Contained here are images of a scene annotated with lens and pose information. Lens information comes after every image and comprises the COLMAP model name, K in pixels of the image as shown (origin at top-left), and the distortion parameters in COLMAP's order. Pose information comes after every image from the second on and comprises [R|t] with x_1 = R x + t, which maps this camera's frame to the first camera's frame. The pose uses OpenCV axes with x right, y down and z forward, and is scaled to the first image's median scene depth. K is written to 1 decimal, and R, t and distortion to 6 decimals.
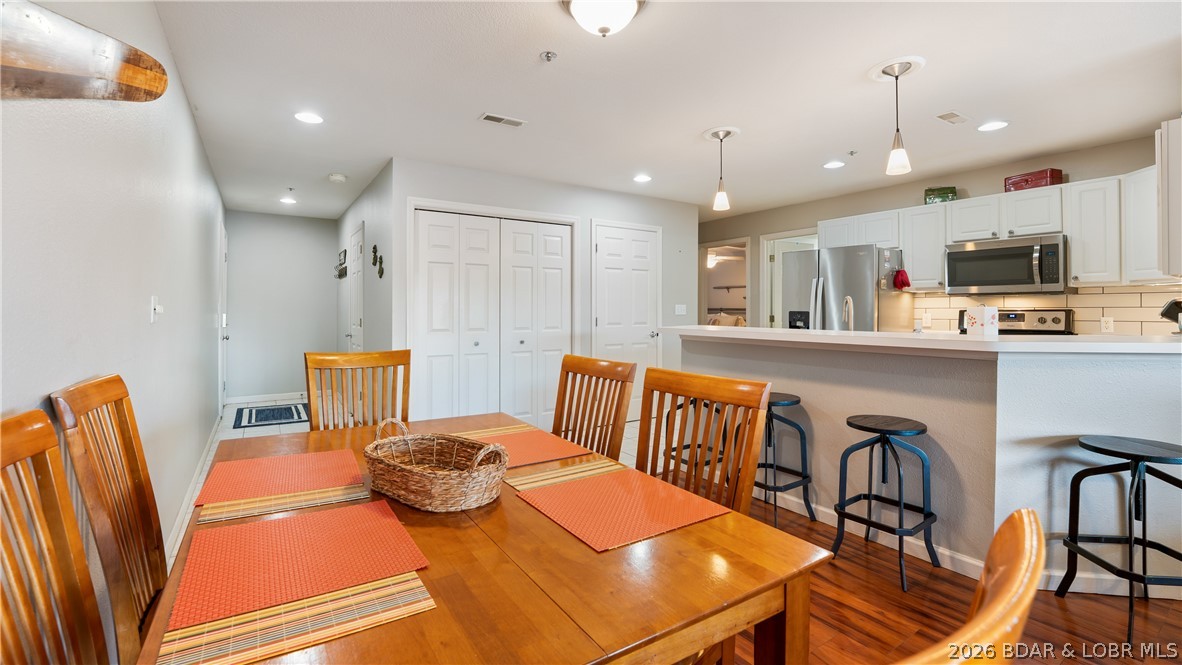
lens RADIAL K [[505.0, 0, 605.2], [0, 505.0, 304.4], [0, 0, 1]] dist [-0.000010, 0.000422]
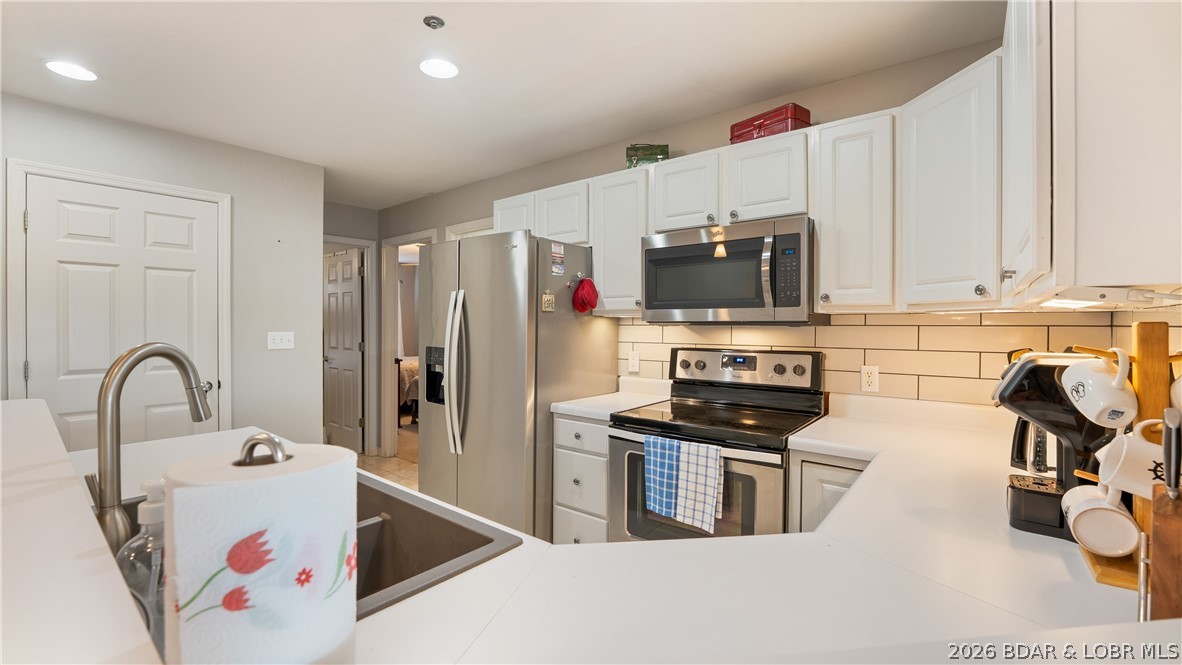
lens RADIAL K [[492.6, 0, 588.3], [0, 492.6, 324.8], [0, 0, 1]] dist [-0.001953, -0.000074]
pose [[0.961412, 0.004483, 0.275076, 0.496050], [-0.007554, 0.999920, 0.010107, -0.024083], [-0.275009, -0.011795, 0.961369, 0.514608]]
